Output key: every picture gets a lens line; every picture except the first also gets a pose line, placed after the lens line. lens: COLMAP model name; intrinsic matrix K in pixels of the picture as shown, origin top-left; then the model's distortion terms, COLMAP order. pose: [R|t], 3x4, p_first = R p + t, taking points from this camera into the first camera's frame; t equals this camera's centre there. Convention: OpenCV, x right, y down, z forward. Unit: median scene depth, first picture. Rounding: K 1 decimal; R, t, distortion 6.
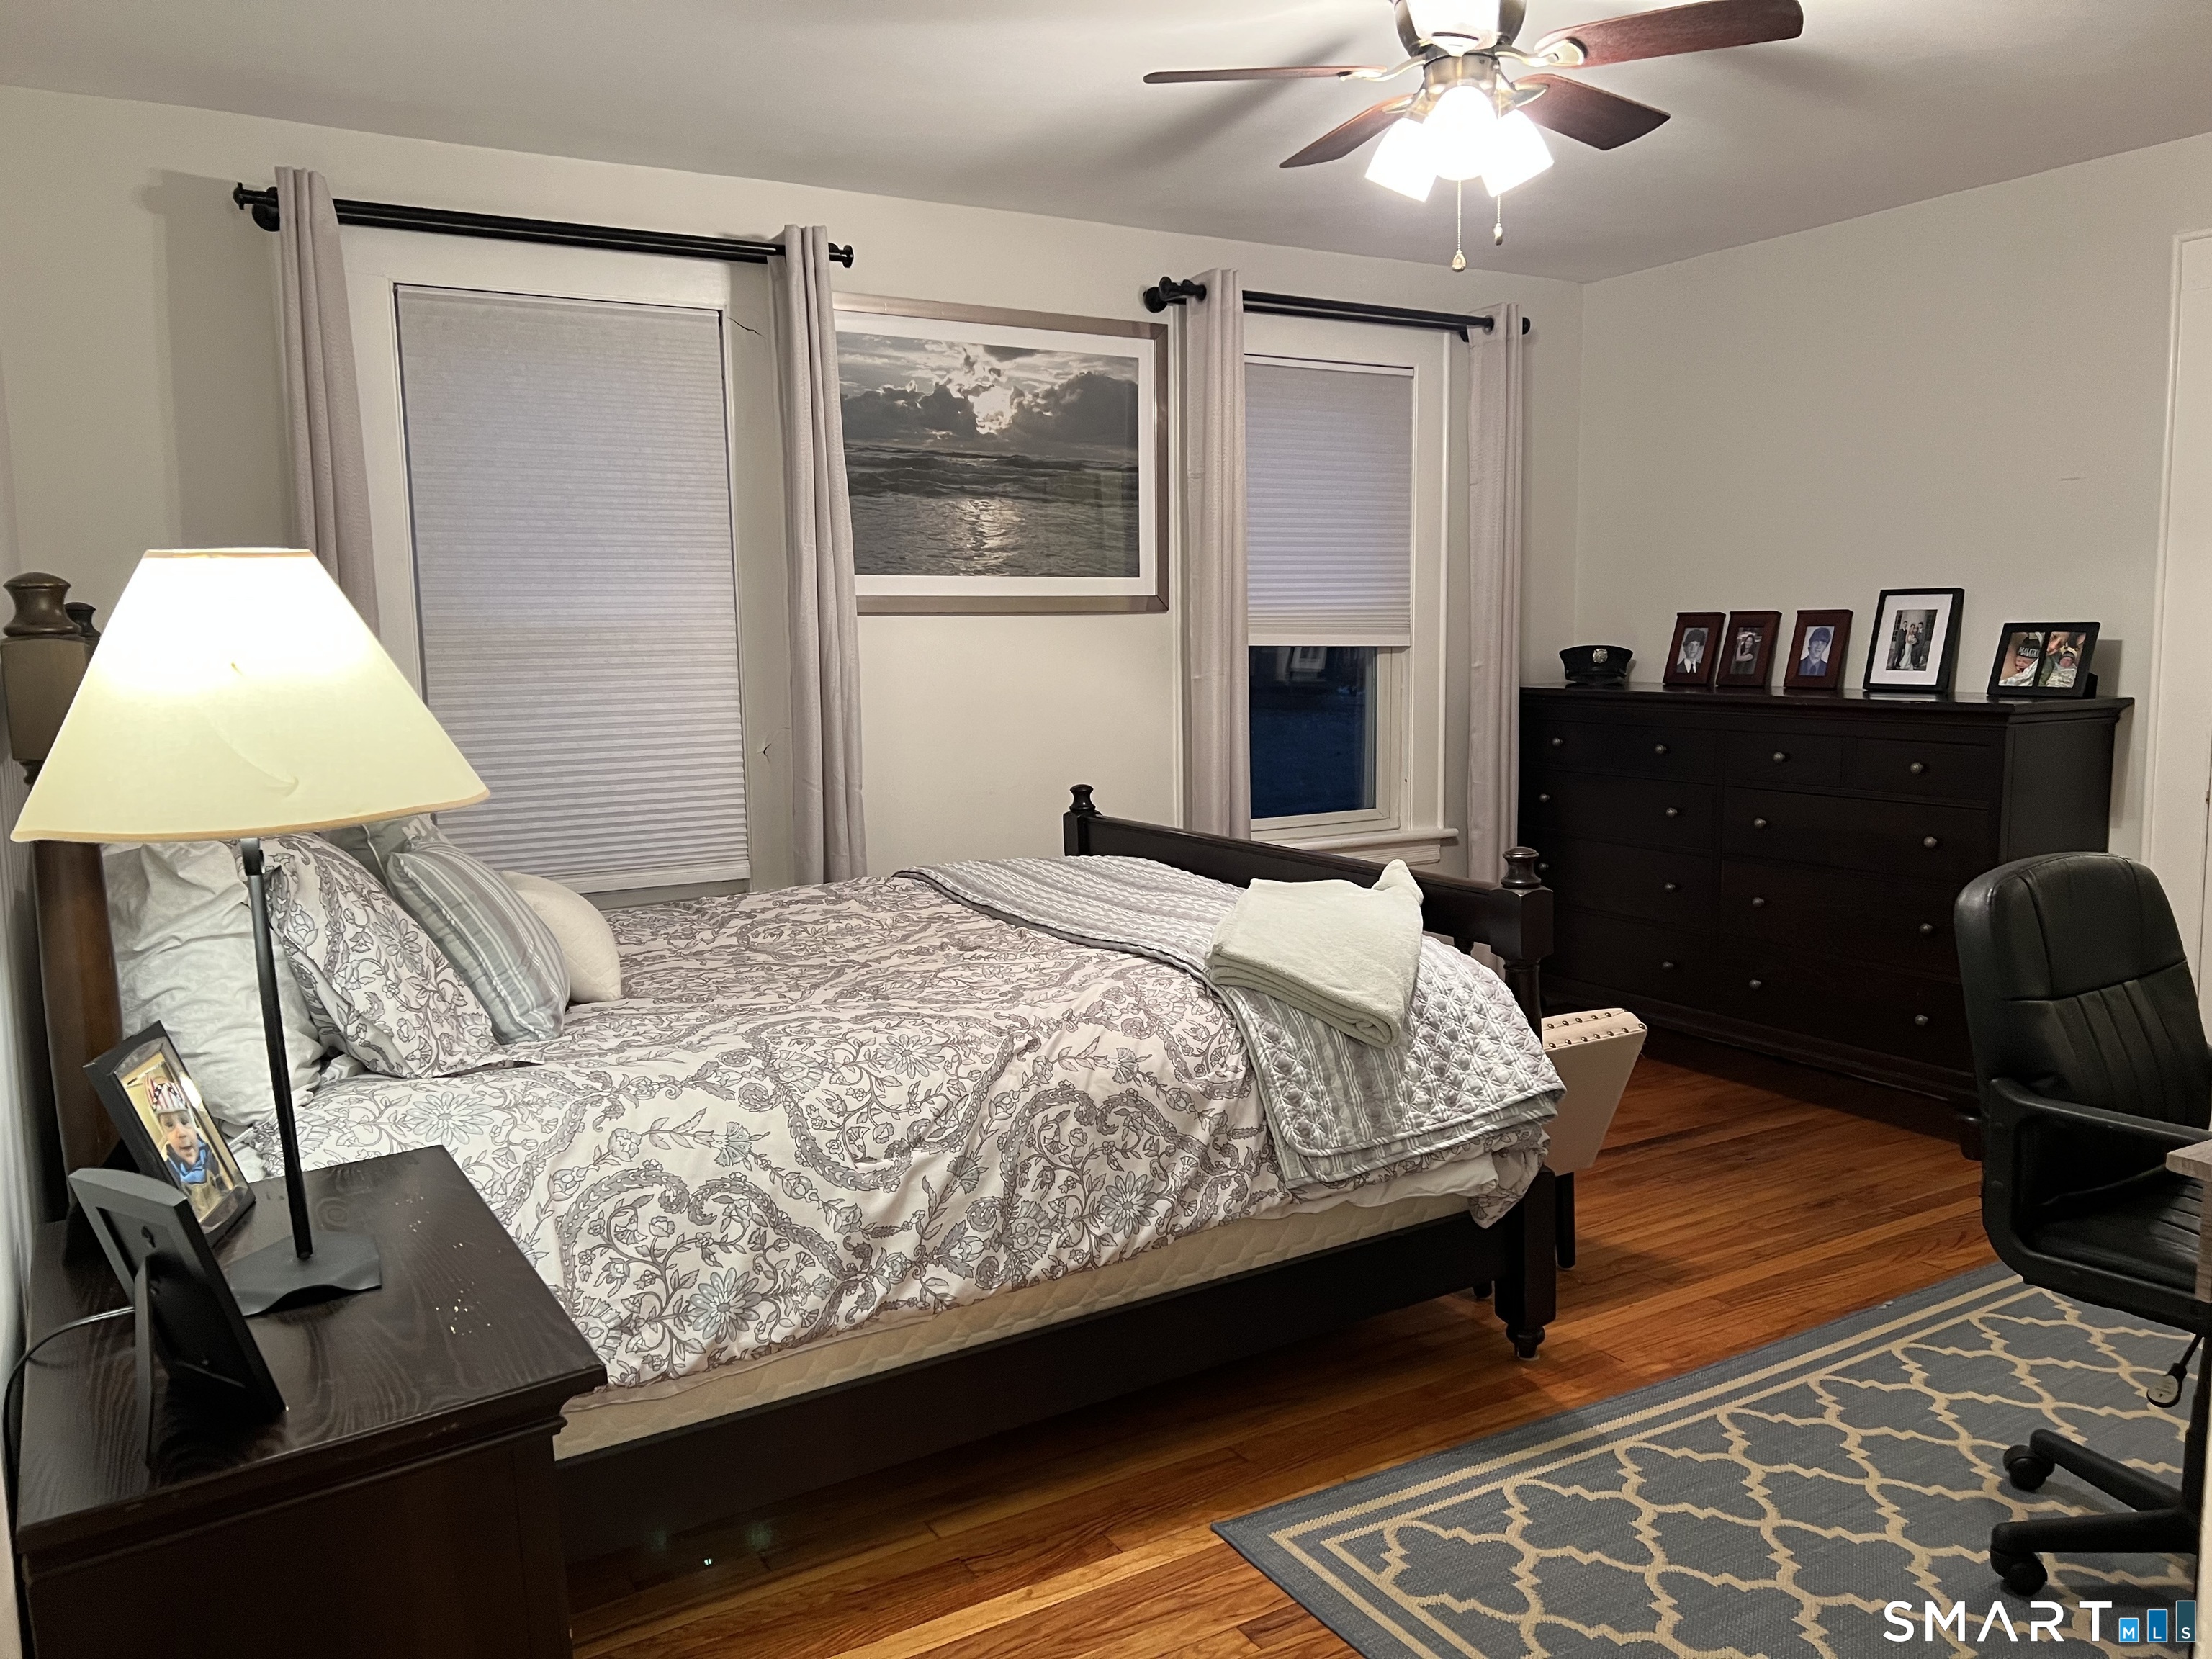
lens RADIAL K [[1633.6, 0, 1098.1], [0, 1633.6, 835.1], [0, 0, 1]] dist [0.038896, -0.052258]
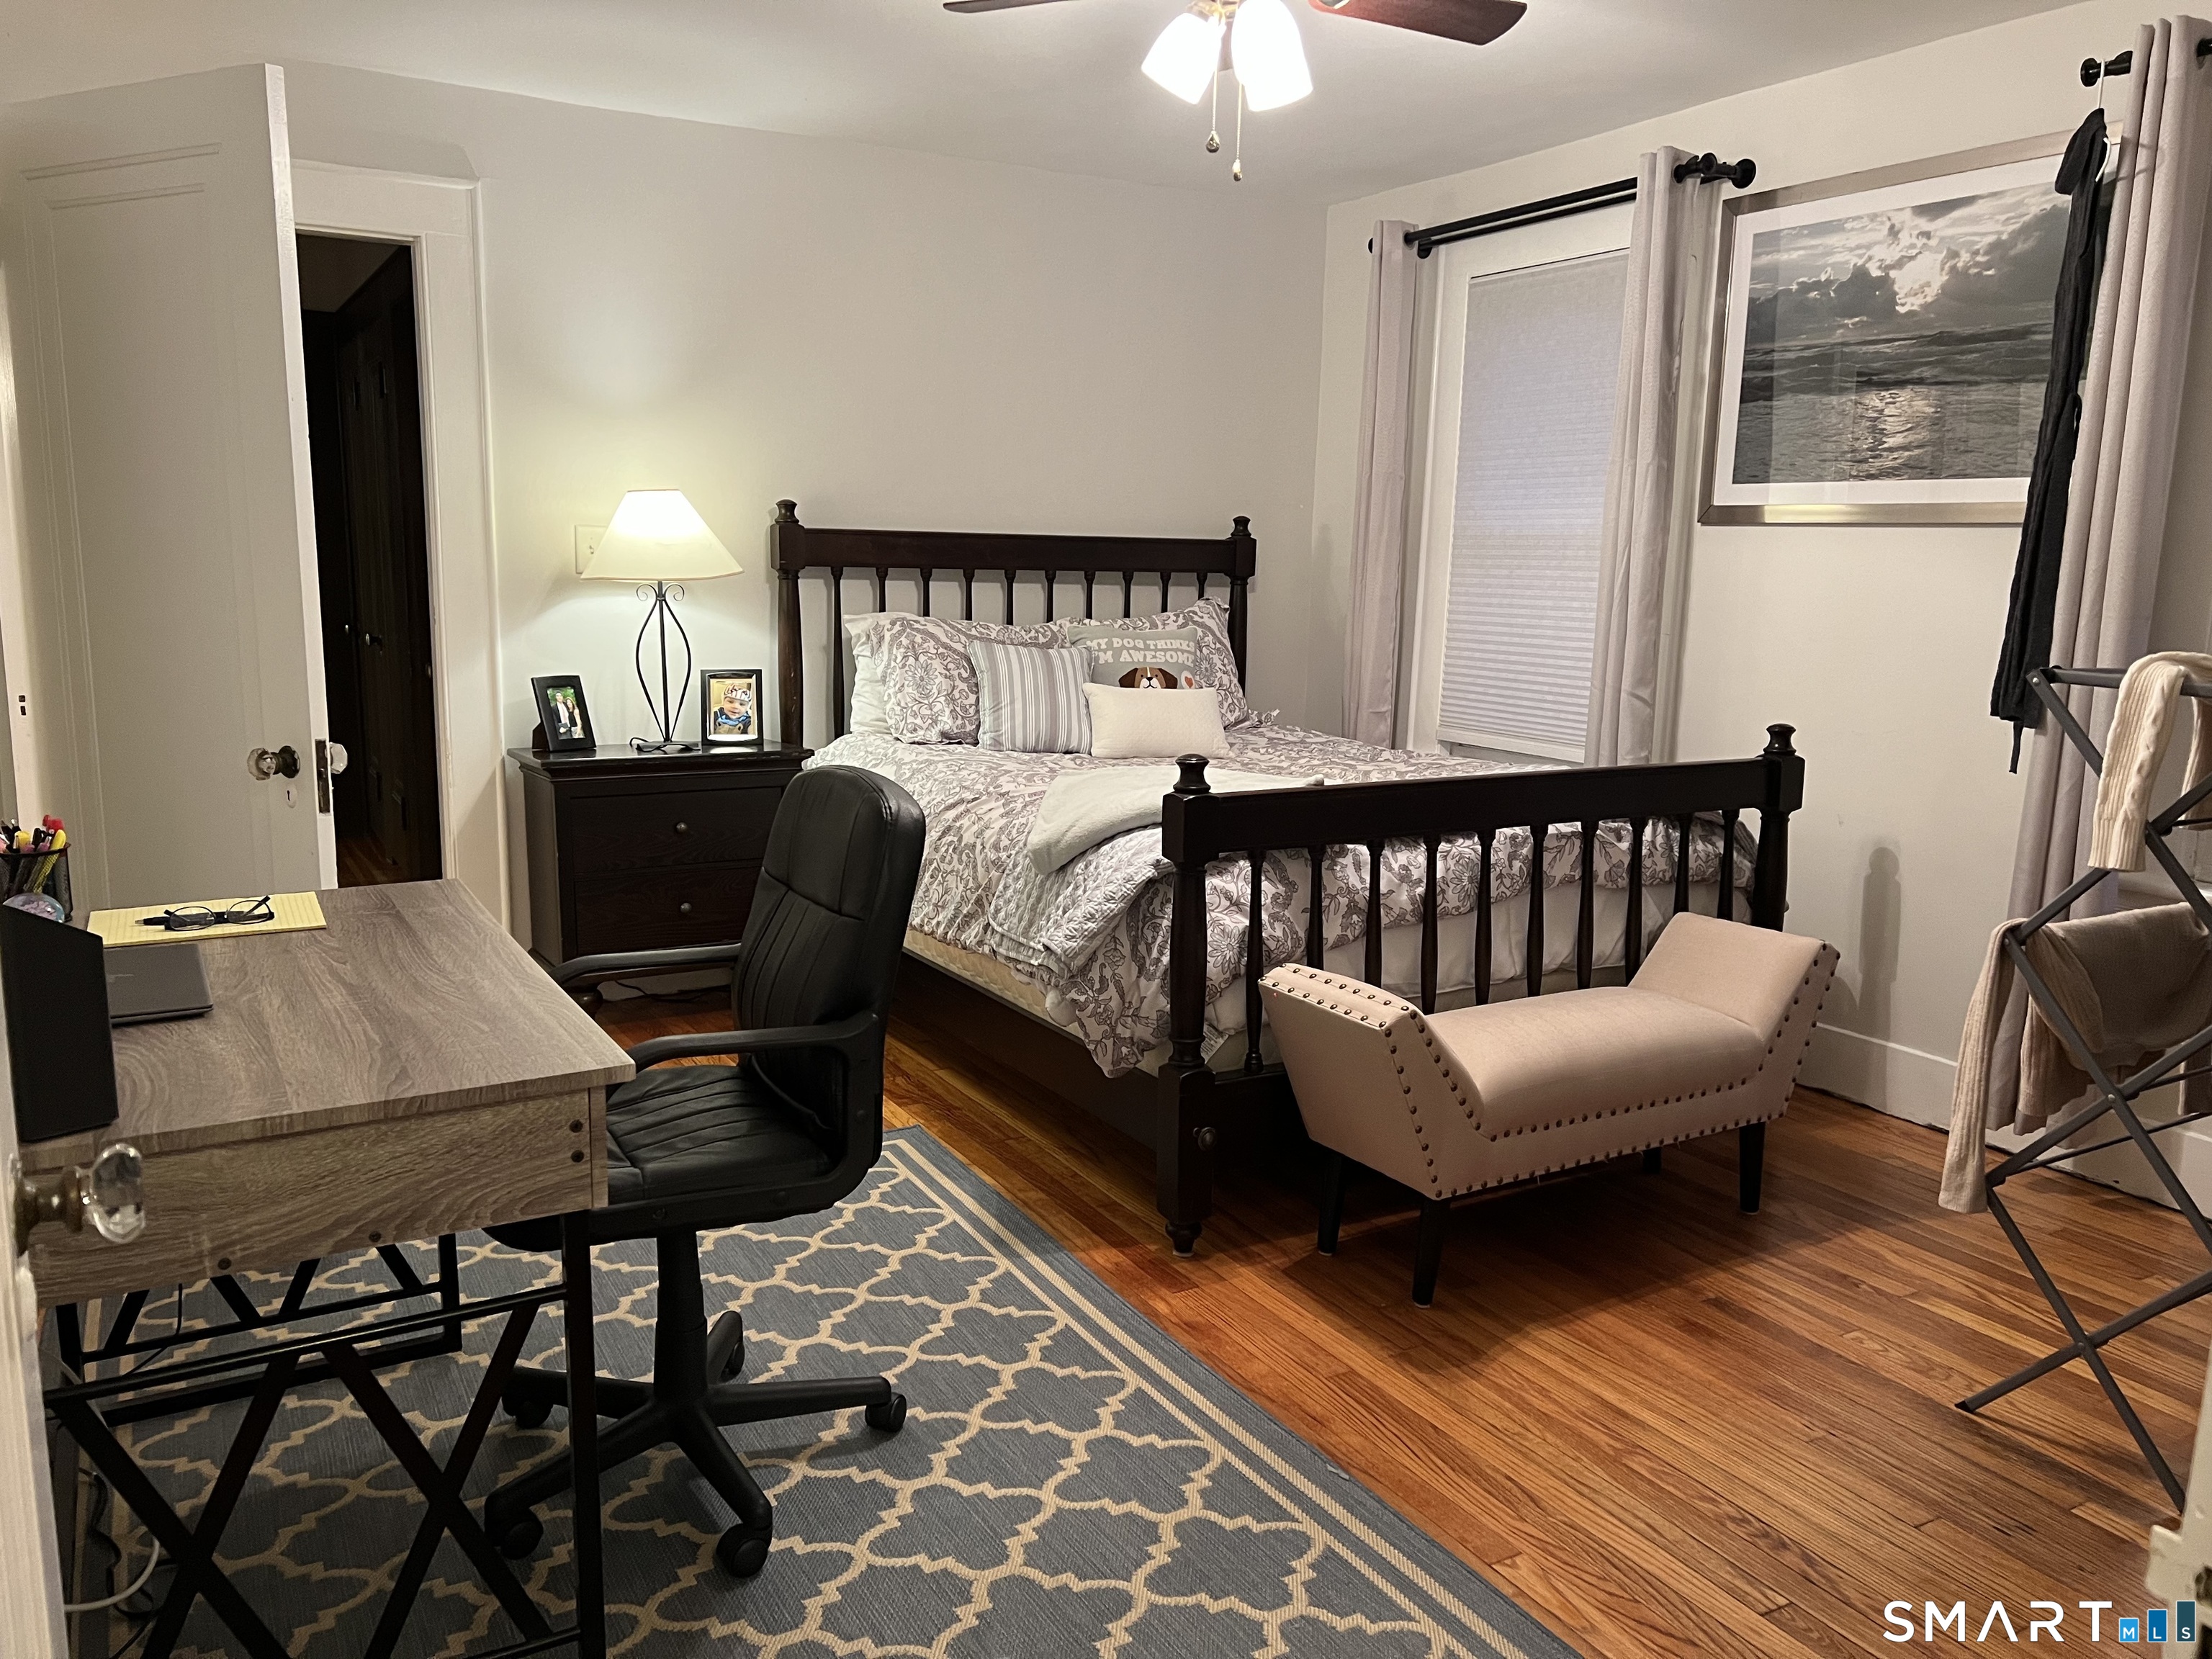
lens RADIAL K [[1633.6, 0, 1097.5], [0, 1633.6, 833.7], [0, 0, 1]] dist [0.038896, -0.052258]
pose [[-0.012262, 0.188299, -0.982035, 0.835428], [-0.139587, 0.972170, 0.188150, -0.084114], [0.990134, 0.139386, 0.014363, 0.613363]]
